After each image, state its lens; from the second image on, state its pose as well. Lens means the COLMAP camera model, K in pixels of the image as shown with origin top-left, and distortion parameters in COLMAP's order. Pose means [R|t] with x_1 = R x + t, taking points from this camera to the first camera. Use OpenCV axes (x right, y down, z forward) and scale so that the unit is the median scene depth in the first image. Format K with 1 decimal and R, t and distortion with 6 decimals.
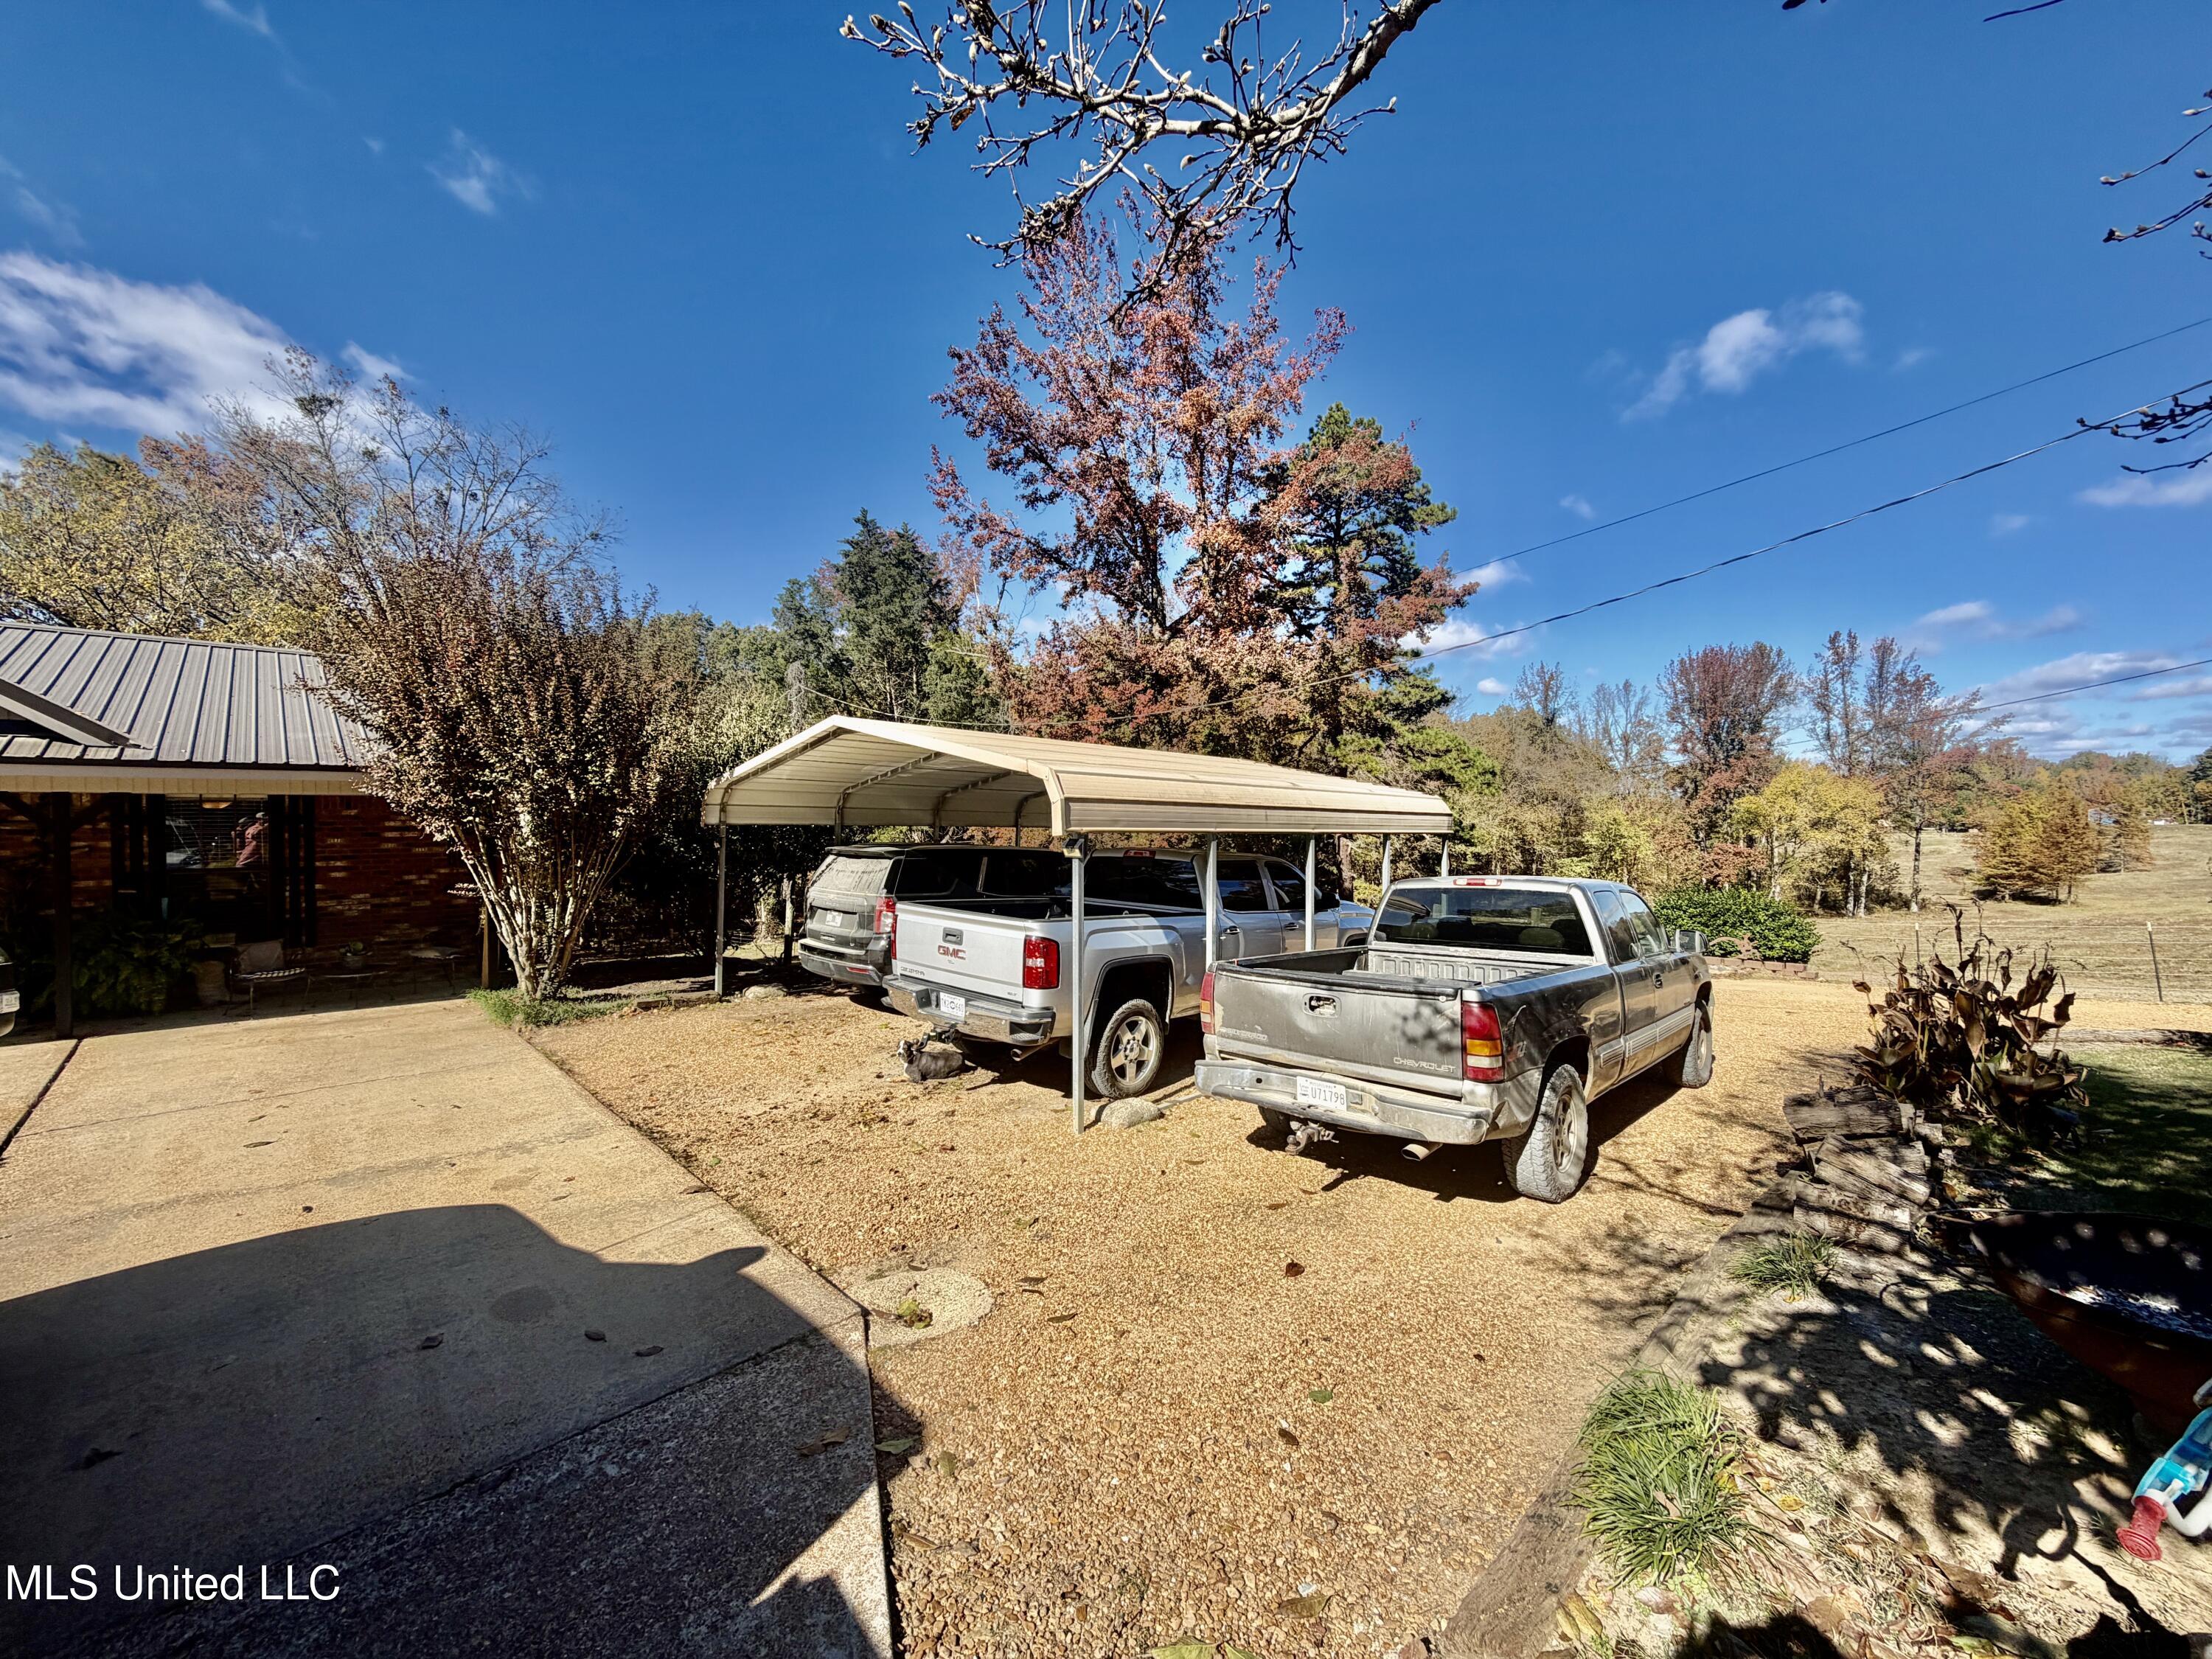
lens RADIAL K [[876.0, 0, 1106.6], [0, 876.0, 826.7], [0, 0, 1]] dist [0.000800, -0.000296]
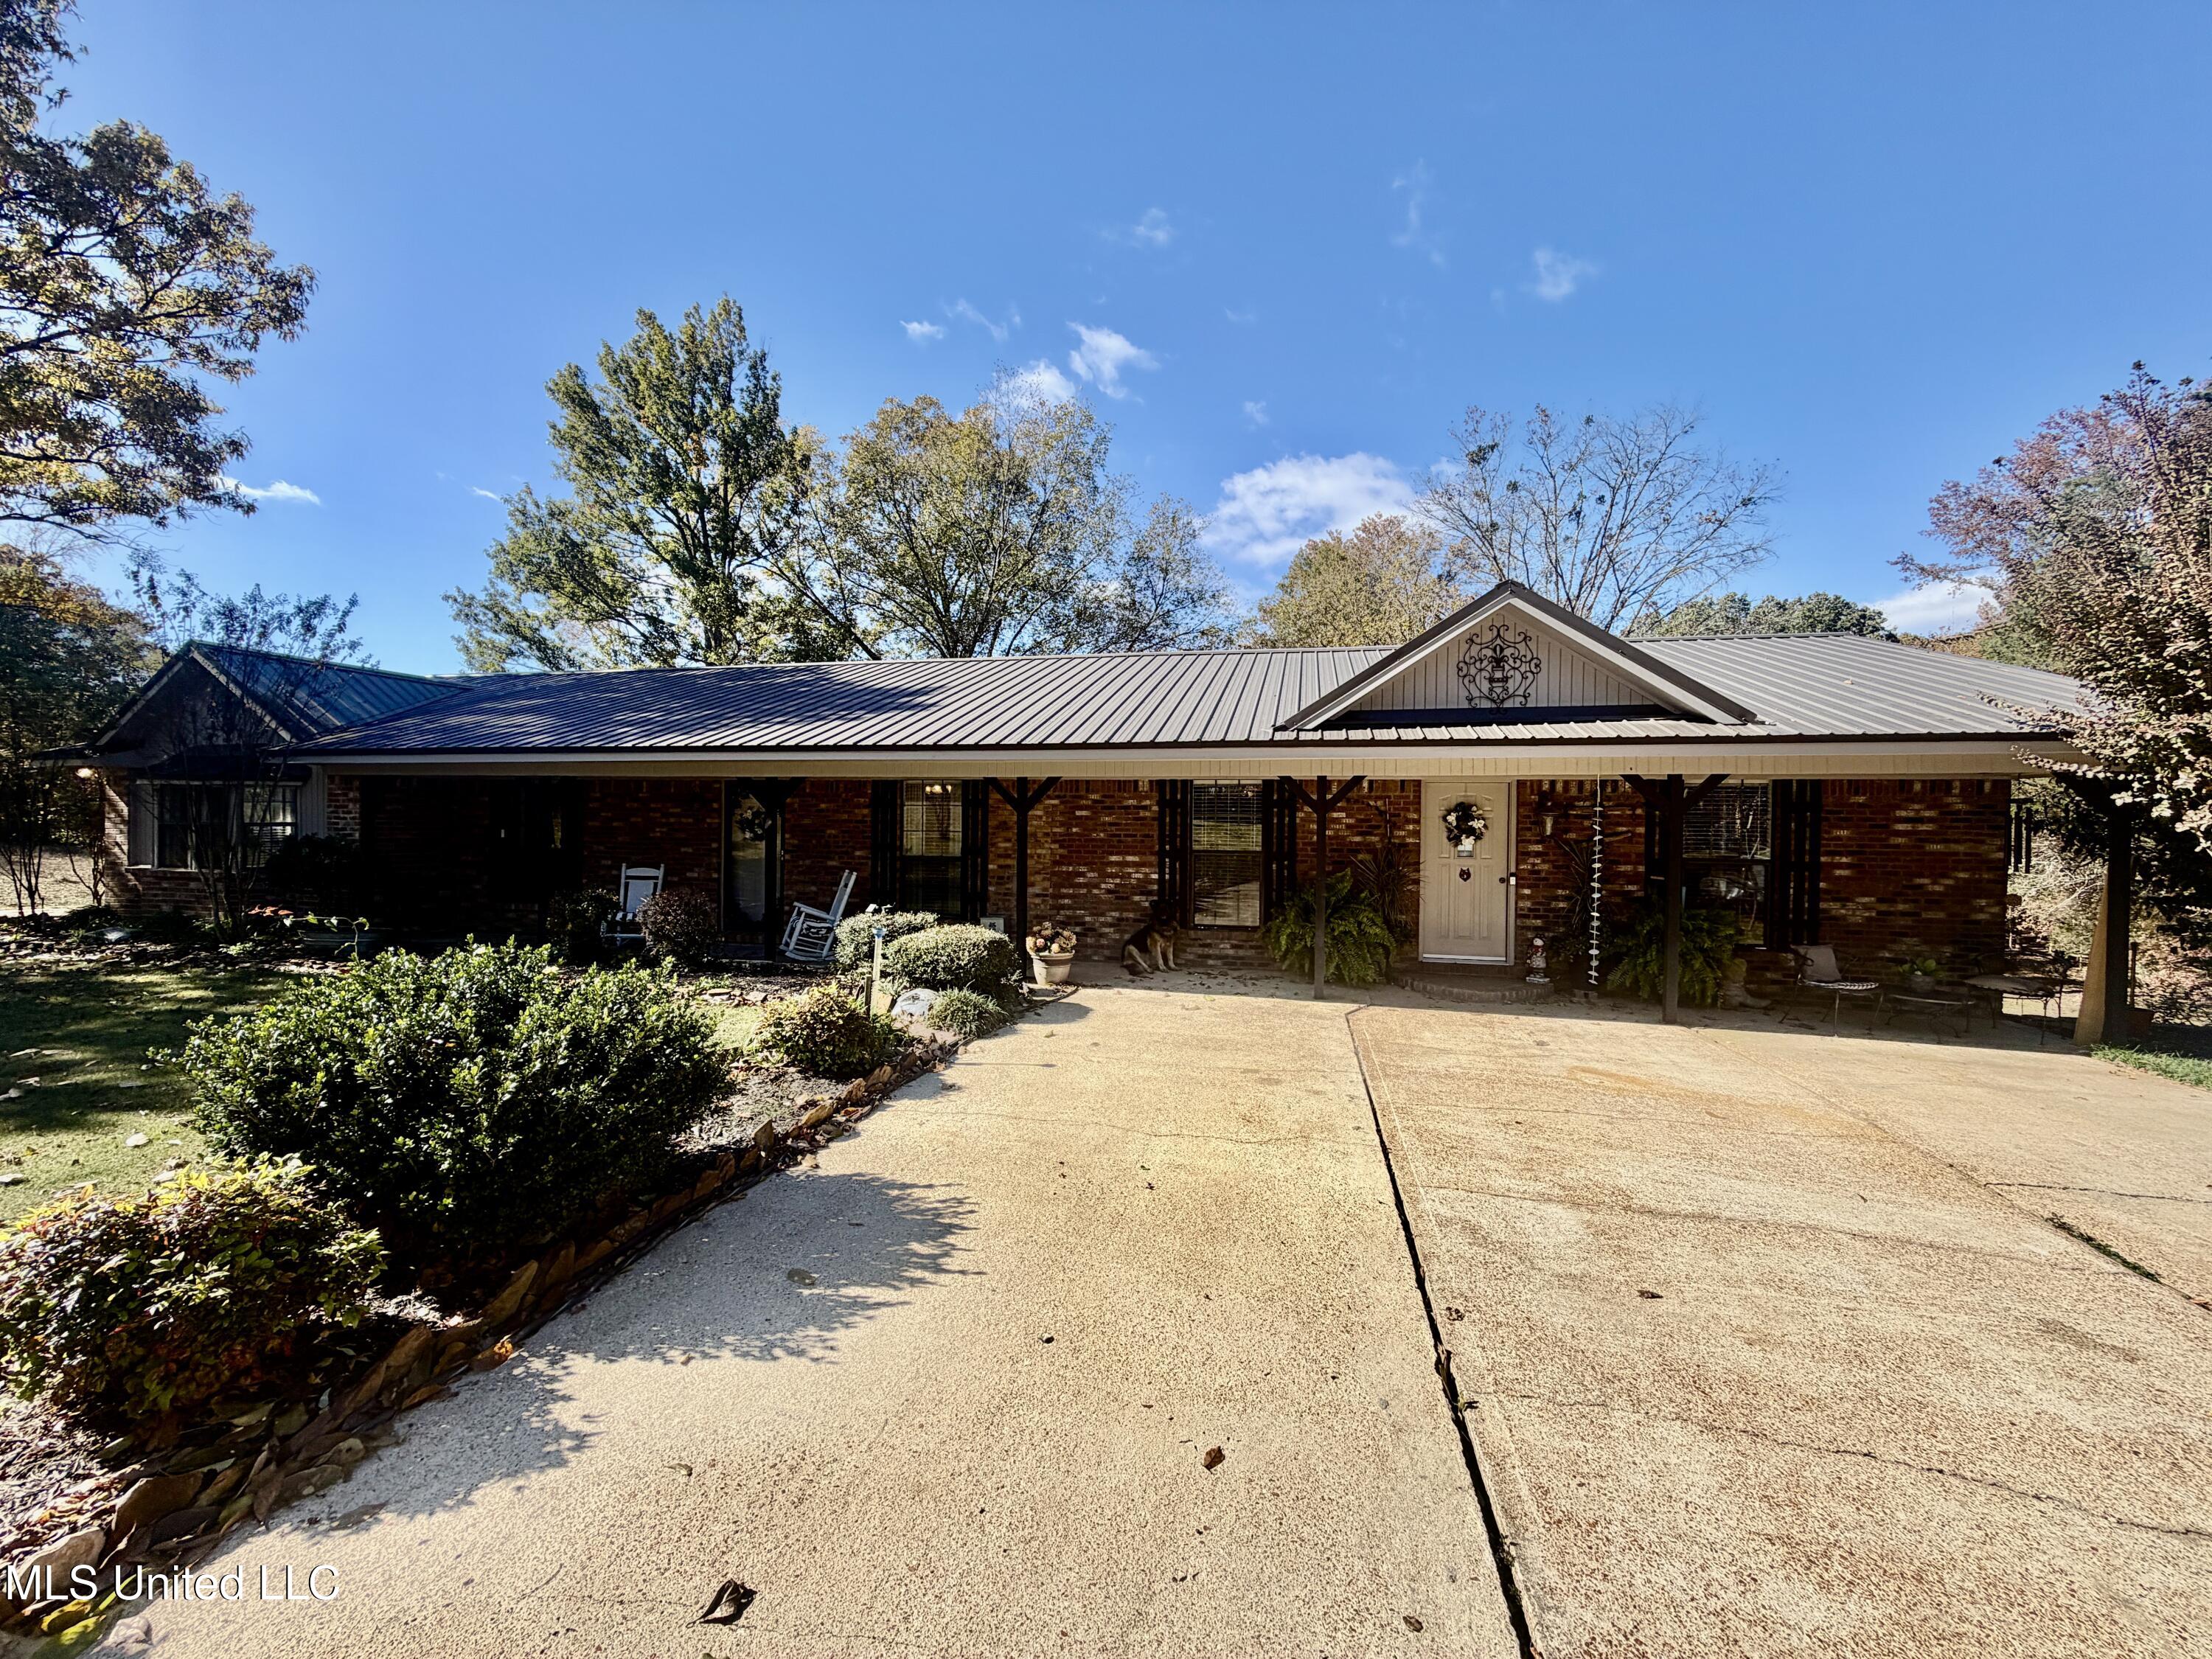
lens RADIAL K [[876.0, 0, 1108.4], [0, 876.0, 831.9], [0, 0, 1]] dist [0.000800, -0.000296]
pose [[0.539605, 0.019744, -0.841687, -0.590244], [-0.020983, 0.999730, 0.009999, 0.023512], [0.841657, 0.012265, 0.539873, -0.058819]]
